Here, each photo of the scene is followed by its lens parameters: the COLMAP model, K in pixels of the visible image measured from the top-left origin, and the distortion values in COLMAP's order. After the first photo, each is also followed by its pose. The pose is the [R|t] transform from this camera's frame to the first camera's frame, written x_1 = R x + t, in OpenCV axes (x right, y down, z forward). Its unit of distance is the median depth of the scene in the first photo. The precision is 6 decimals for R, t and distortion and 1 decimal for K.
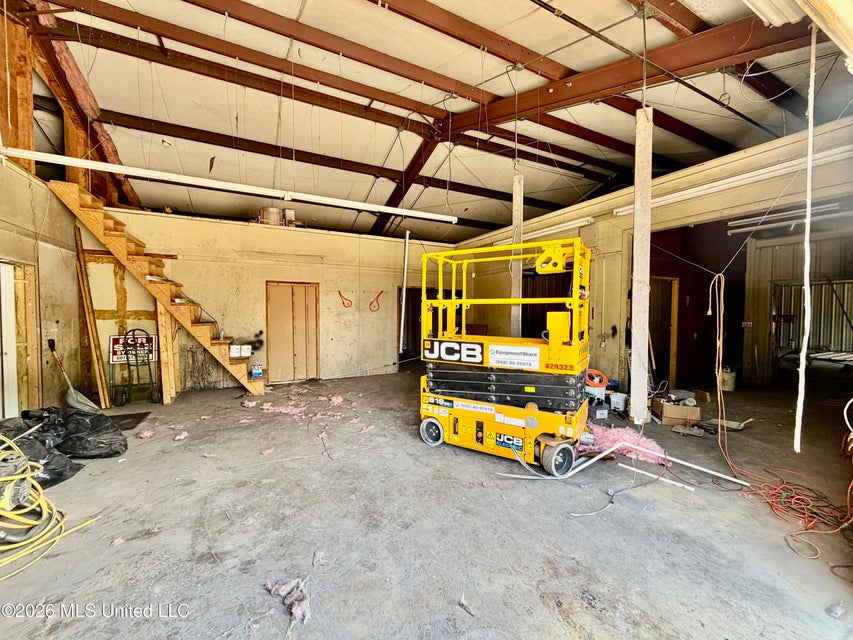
lens RADIAL K [[343.1, 0, 422.3], [0, 343.1, 320.2], [0, 0, 1]] dist [-0.001113, 0.000556]
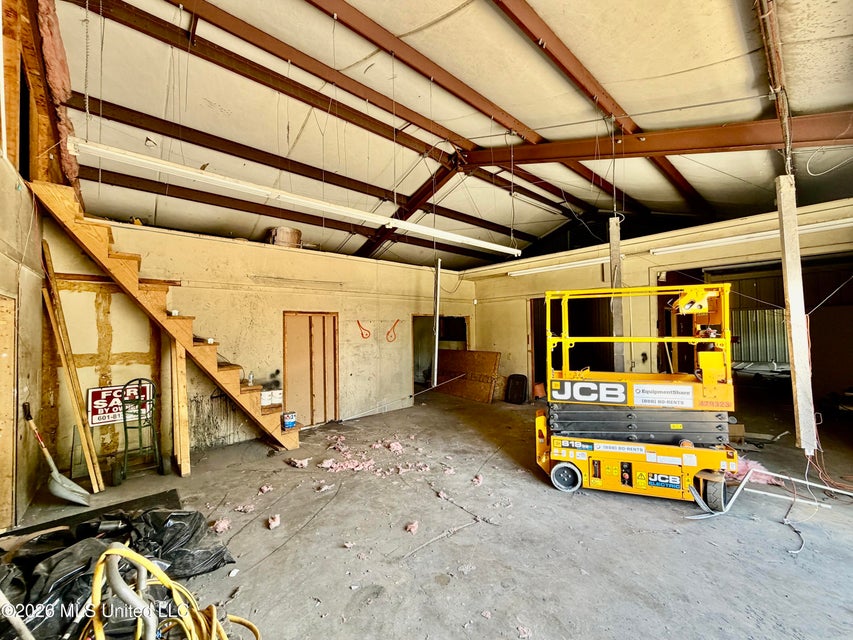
lens RADIAL K [[343.1, 0, 424.8], [0, 343.1, 319.9], [0, 0, 1]] dist [-0.001113, 0.000556]
pose [[0.969430, -0.010354, 0.245149, -0.387705], [0.023810, 0.998364, -0.051988, -0.047541], [-0.244210, 0.056236, 0.968090, 0.097715]]
